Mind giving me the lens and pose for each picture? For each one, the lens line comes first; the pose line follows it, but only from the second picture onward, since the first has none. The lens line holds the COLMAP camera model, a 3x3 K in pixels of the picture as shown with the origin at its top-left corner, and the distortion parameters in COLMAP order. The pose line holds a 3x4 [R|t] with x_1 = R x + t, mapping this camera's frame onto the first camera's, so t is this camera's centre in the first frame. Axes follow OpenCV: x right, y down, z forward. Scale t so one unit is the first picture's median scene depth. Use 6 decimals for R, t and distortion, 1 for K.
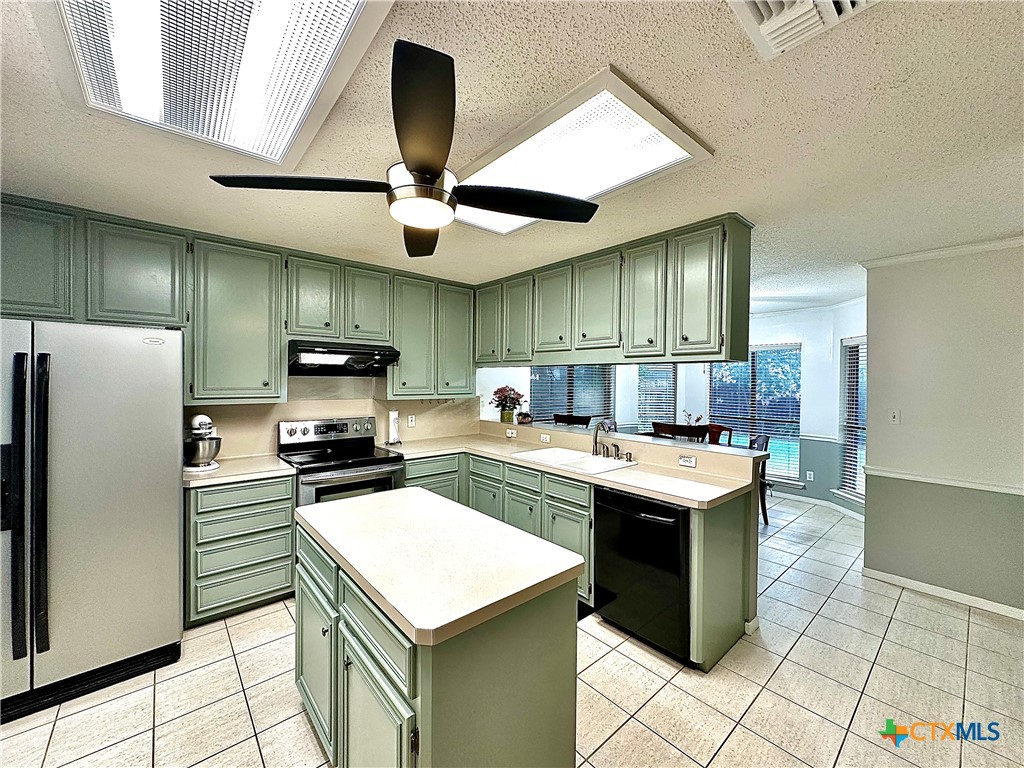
lens RADIAL K [[406.8, 0, 512.0], [0, 406.8, 384.0], [0, 0, 1]] dist [-0.001749, 0.000126]
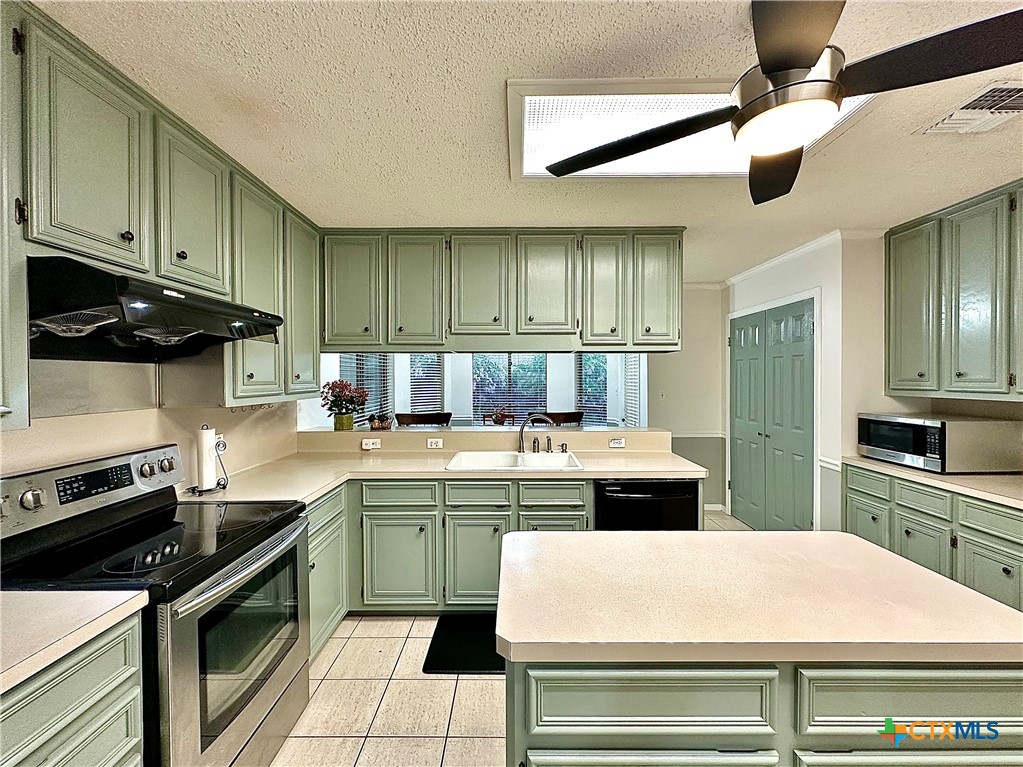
lens RADIAL K [[419.1, 0, 511.5], [0, 419.1, 383.5], [0, 0, 1]] dist [0.000084, 0.000111]
pose [[0.658072, -0.021729, 0.752641, -0.496712], [0.016428, 0.999760, 0.014499, 0.007462], [-0.752775, 0.002823, 0.658271, 0.391742]]
